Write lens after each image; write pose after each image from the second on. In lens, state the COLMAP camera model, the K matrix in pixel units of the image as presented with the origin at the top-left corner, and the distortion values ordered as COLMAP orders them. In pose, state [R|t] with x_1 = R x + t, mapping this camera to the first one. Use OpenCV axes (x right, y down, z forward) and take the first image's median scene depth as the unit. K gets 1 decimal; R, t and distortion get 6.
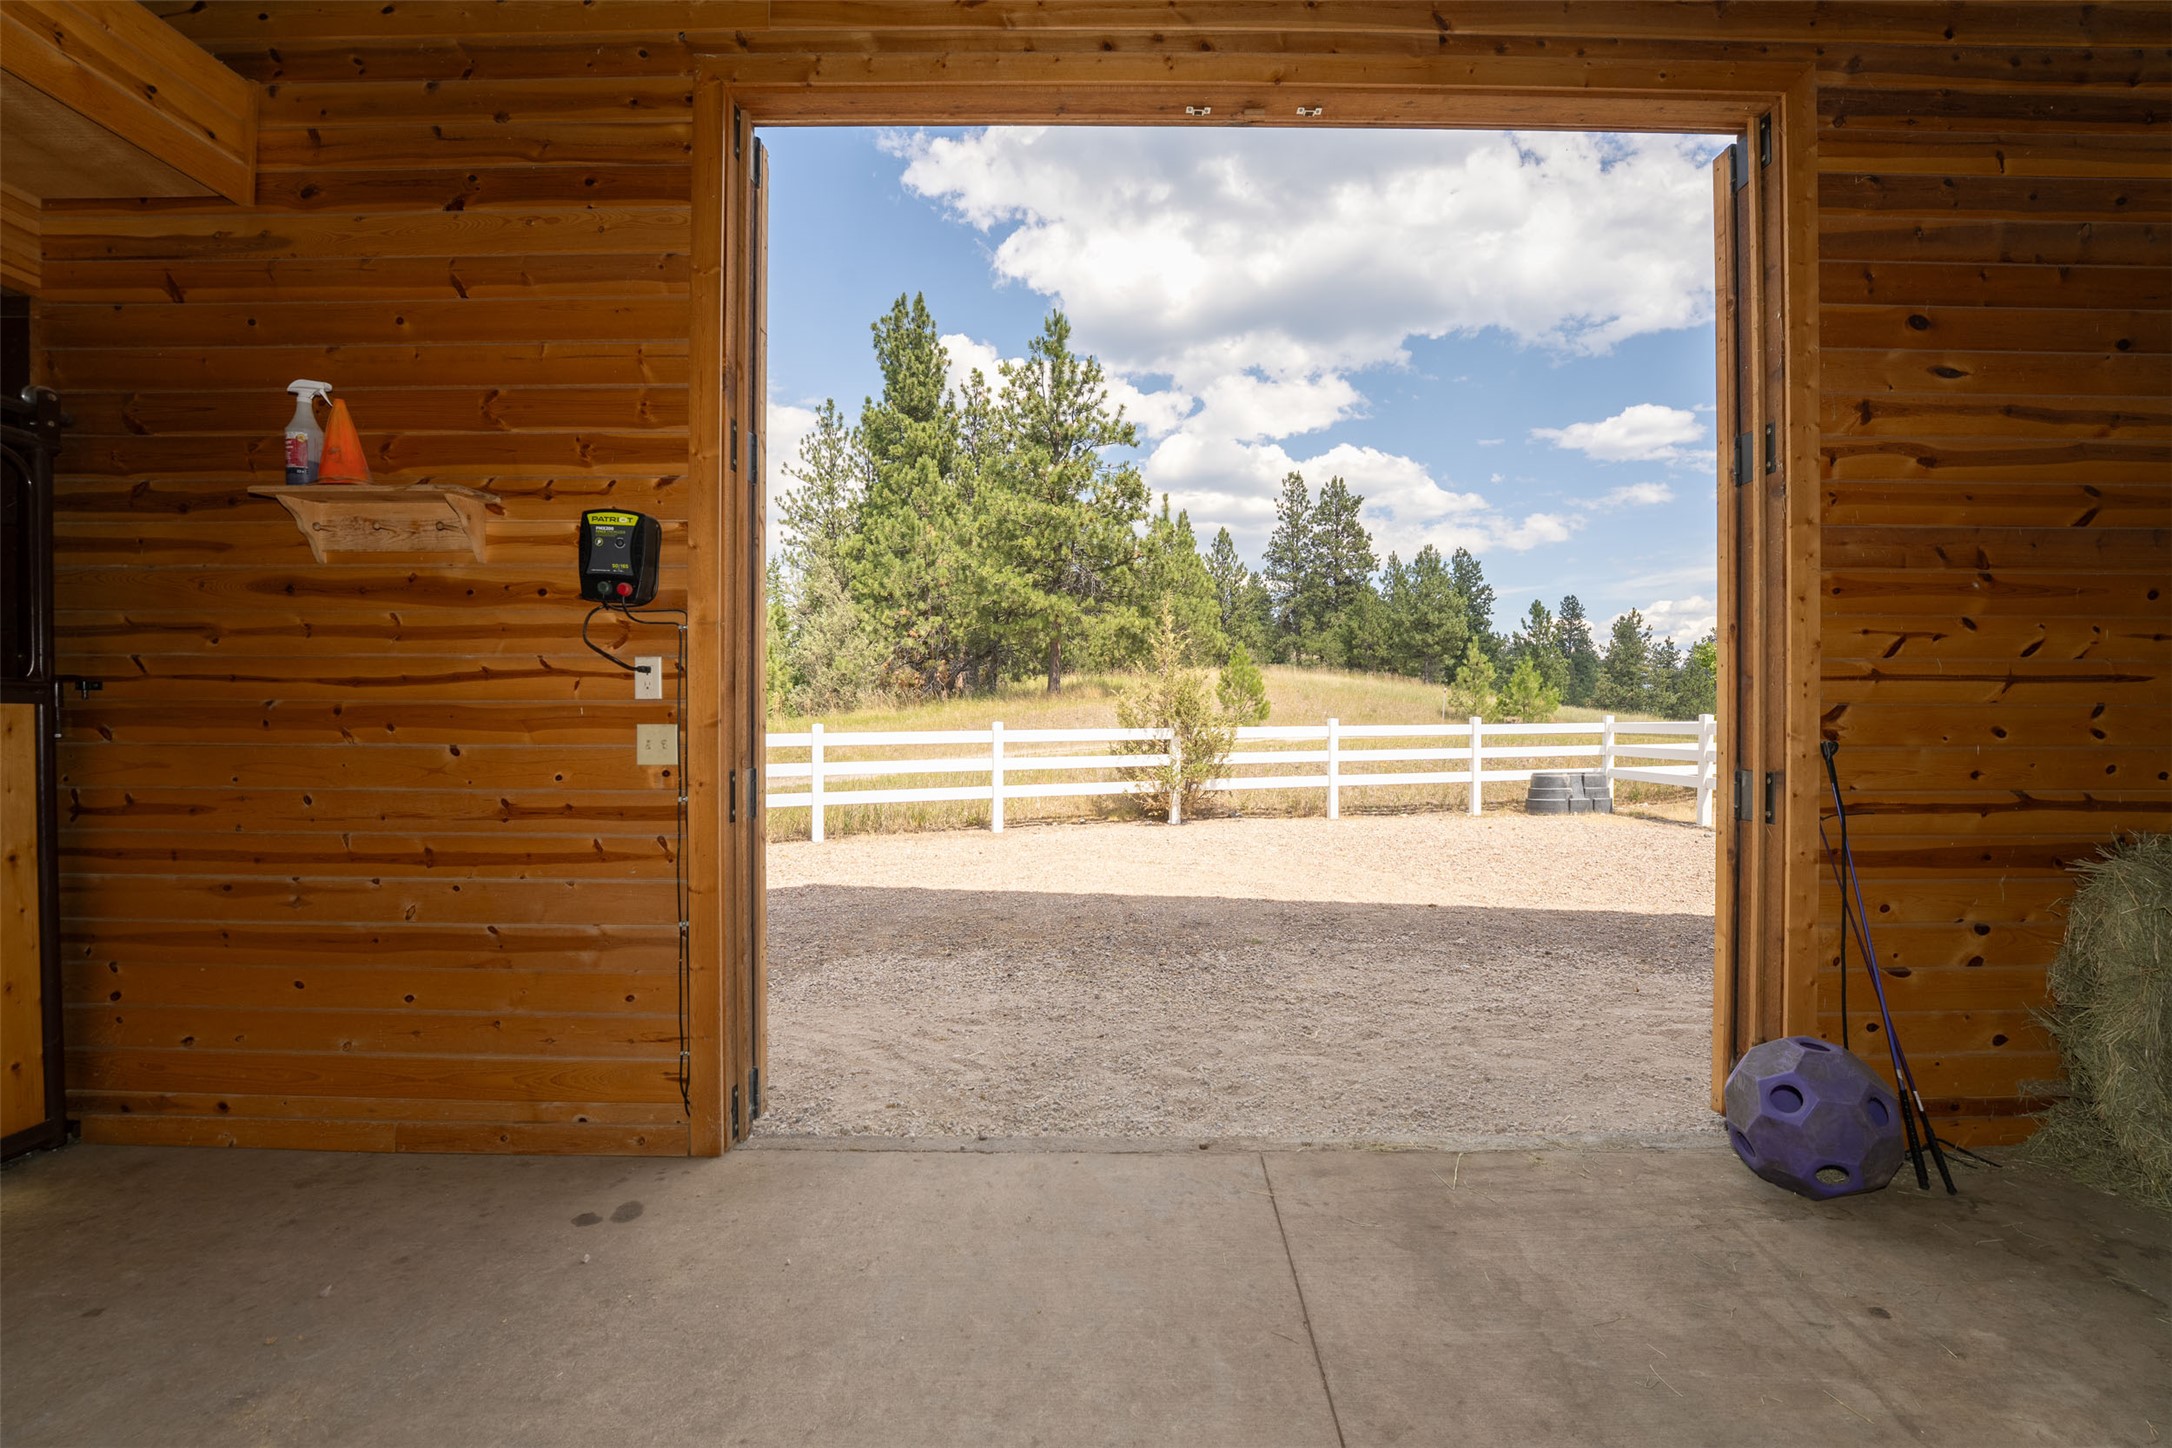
lens RADIAL K [[895.9, 0, 1107.0], [0, 895.9, 738.2], [0, 0, 1]] dist [-0.001708, -0.000151]
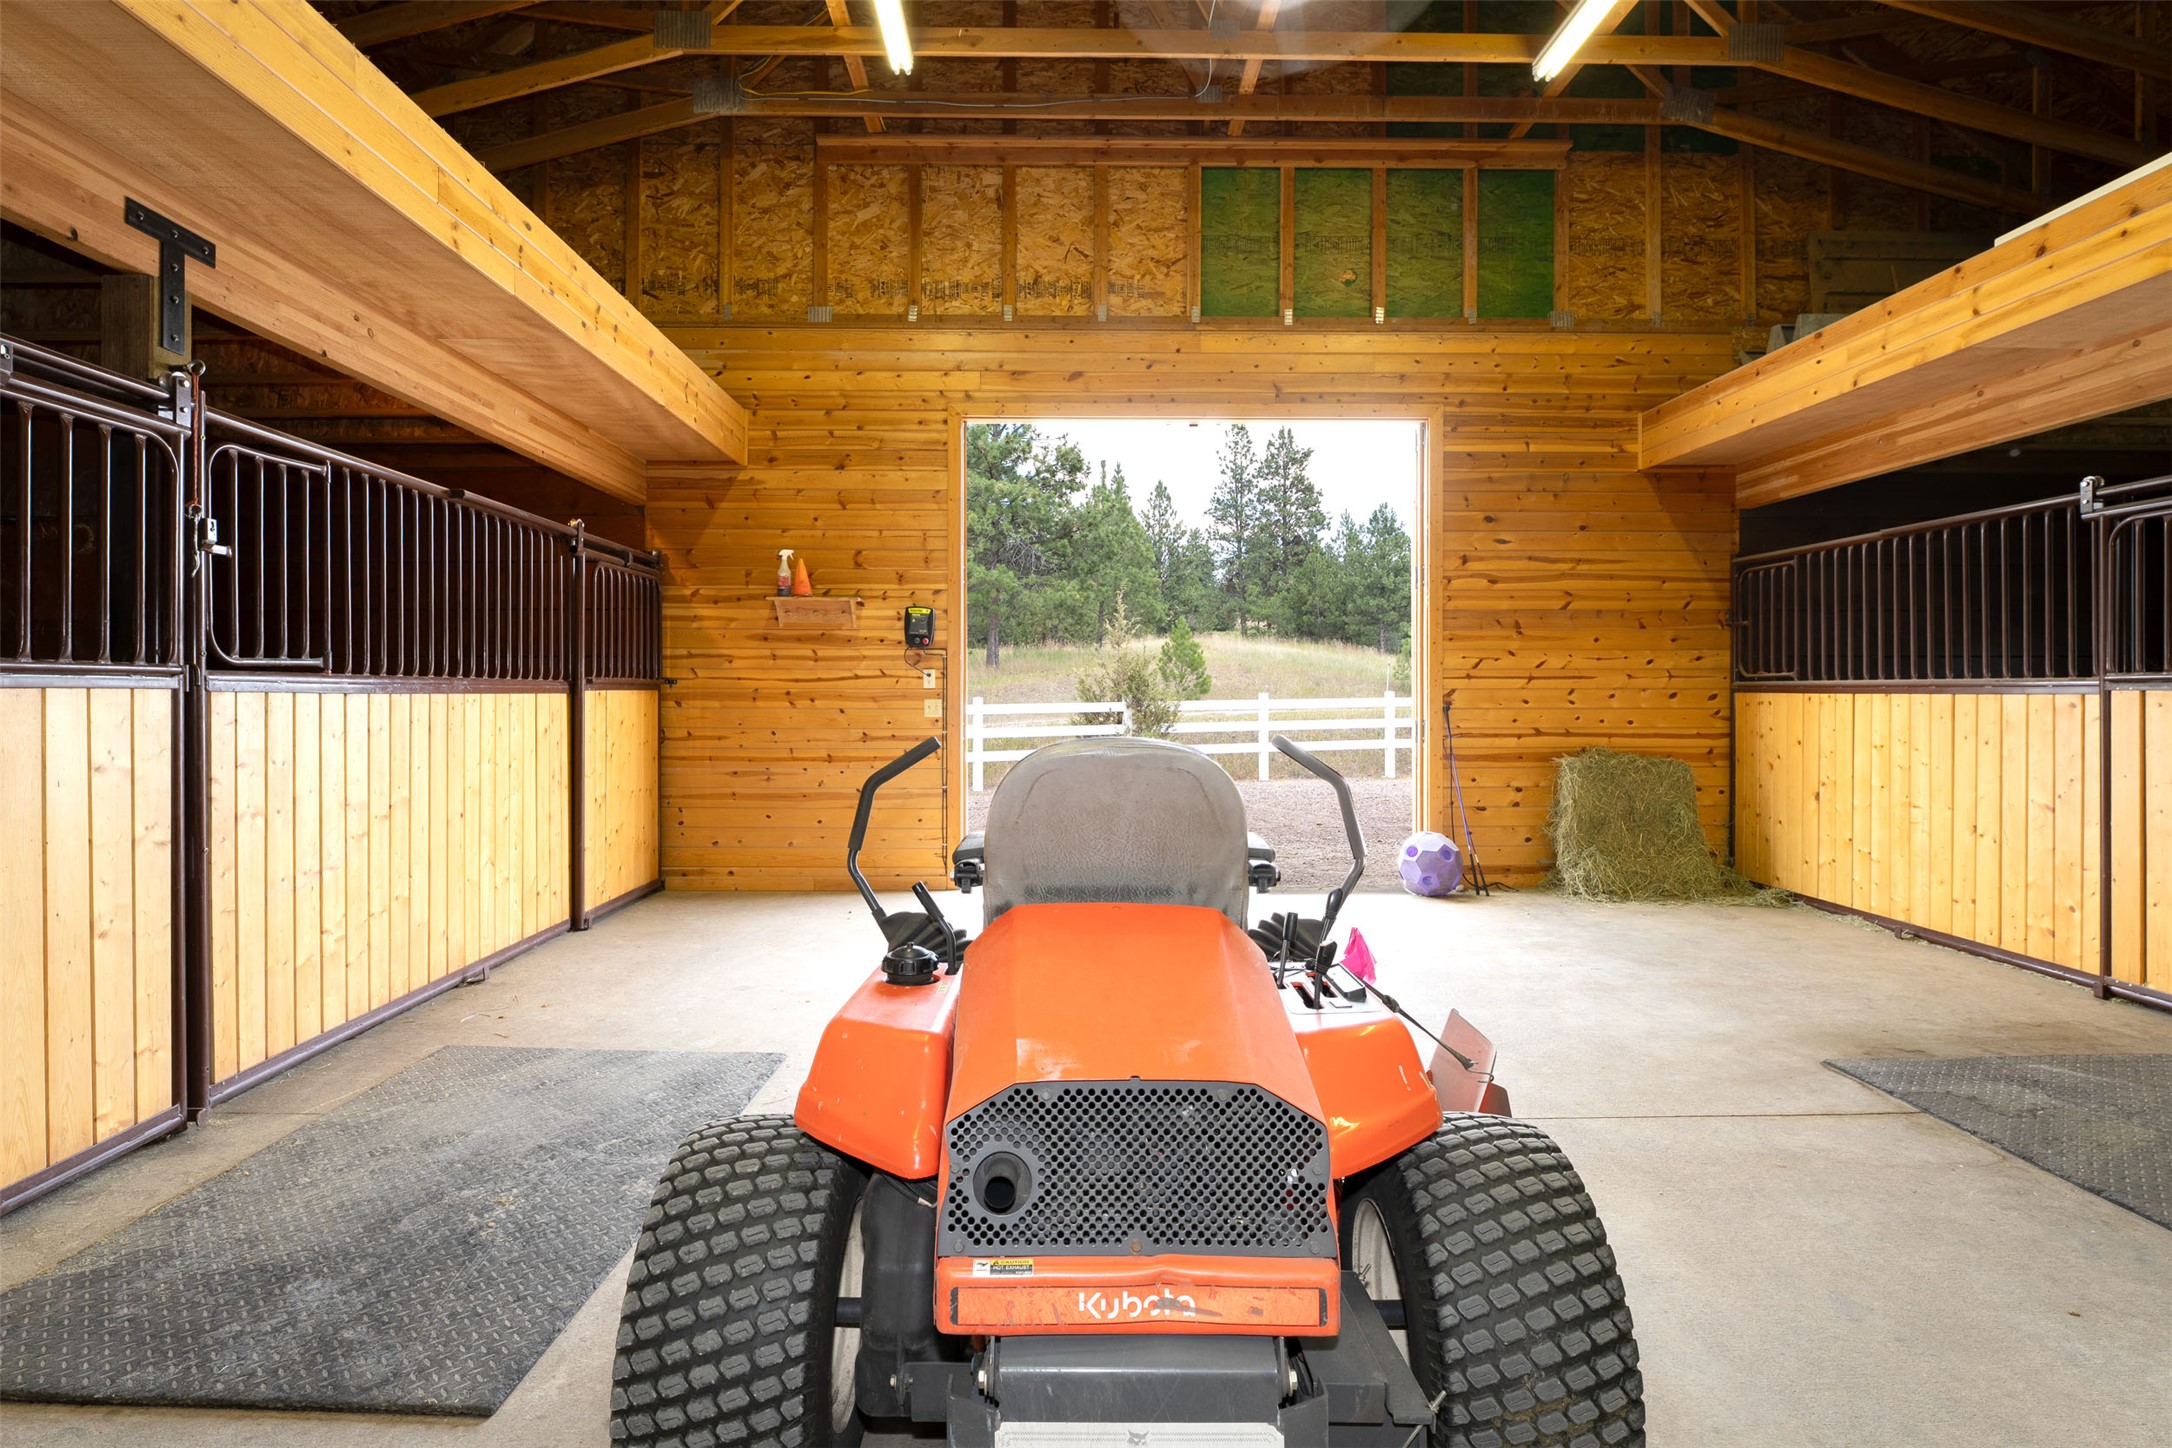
lens RADIAL K [[1026.9, 0, 1072.3], [0, 1026.9, 704.9], [0, 0, 1]] dist [0.000051, 0.000012]
pose [[0.999057, -0.002046, 0.043376, -0.053662], [0.002449, 0.999954, -0.009235, 0.004797], [-0.043355, 0.009333, 0.999016, -0.326672]]
